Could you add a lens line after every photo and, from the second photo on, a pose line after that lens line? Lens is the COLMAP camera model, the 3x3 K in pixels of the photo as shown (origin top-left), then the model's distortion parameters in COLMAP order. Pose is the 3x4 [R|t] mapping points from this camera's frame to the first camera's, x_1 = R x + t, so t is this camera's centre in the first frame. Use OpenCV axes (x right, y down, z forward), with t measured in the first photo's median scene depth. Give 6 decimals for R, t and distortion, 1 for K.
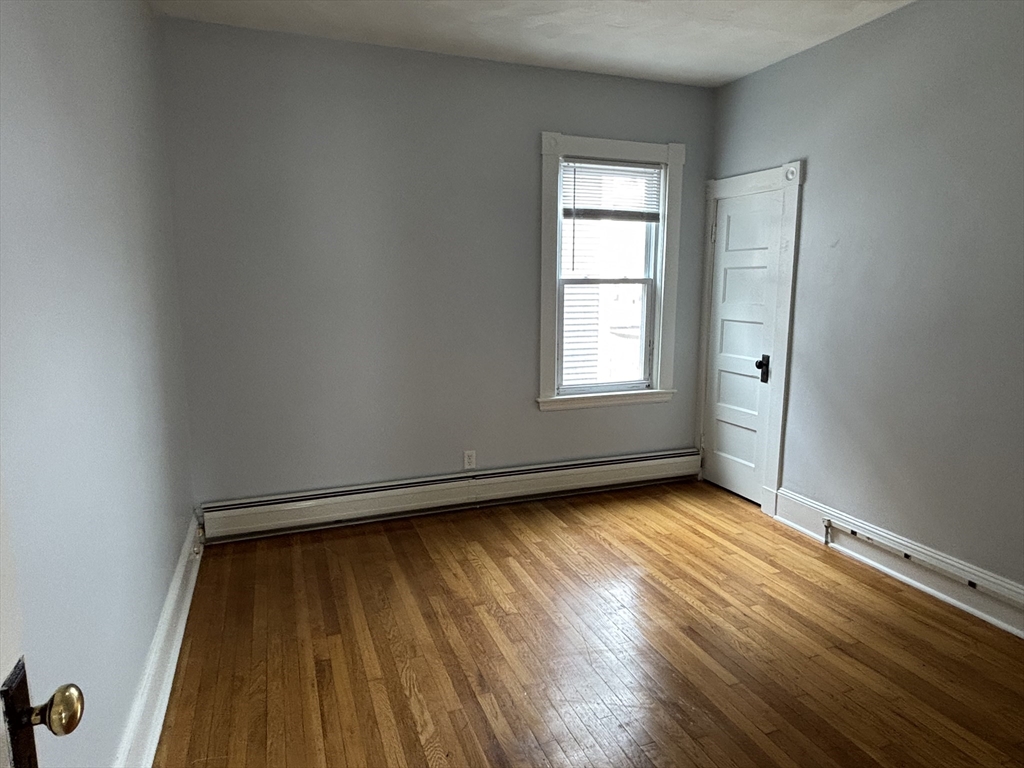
lens RADIAL K [[596.5, 0, 512.0], [0, 596.5, 384.0], [0, 0, 1]] dist [0.002264, 0.000522]
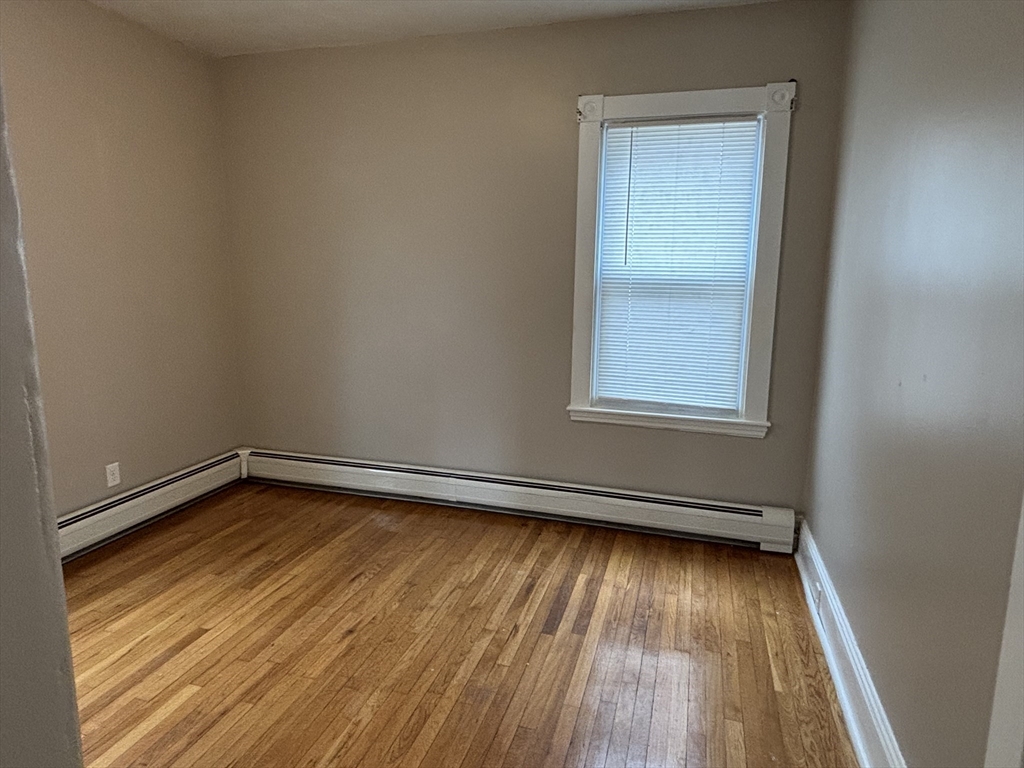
lens RADIAL K [[644.7, 0, 512.0], [0, 644.7, 384.0], [0, 0, 1]] dist [0.001253, 0.000184]
pose [[0.786966, 0.117936, -0.605620, 1.113821], [-0.118276, 0.992194, 0.039524, -0.071162], [0.605553, 0.040527, 0.794772, 0.417526]]
